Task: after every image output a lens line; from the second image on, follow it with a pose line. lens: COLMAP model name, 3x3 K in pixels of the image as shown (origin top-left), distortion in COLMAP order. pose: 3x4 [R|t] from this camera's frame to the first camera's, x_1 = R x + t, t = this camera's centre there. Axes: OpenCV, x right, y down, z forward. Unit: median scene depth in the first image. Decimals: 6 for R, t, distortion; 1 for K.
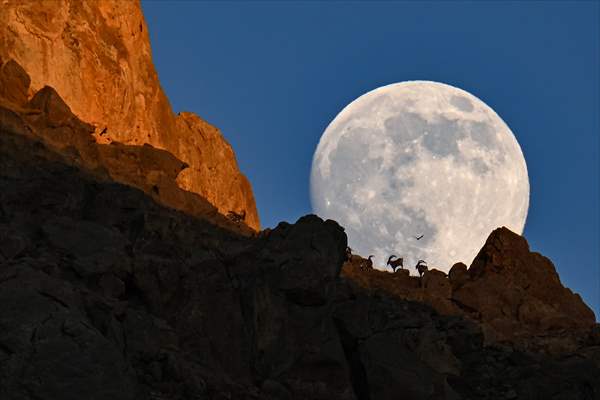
lens RADIAL K [[3470.7, 0, 300.0], [0, 3470.7, 200.1], [0, 0, 1]] dist [-0.154536, -24.001464]
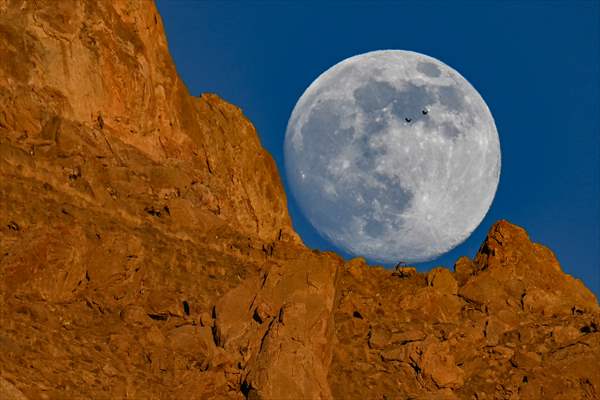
lens RADIAL K [[3975.1, 0, 299.6], [0, 3975.1, 200.3], [0, 0, 1]] dist [-0.262243, 10.413016]
pose [[0.997842, -0.065658, -0.000655, 0.007260], [0.065646, 0.997777, -0.011513, 0.021282], [0.001409, 0.011445, 0.999934, -0.161296]]
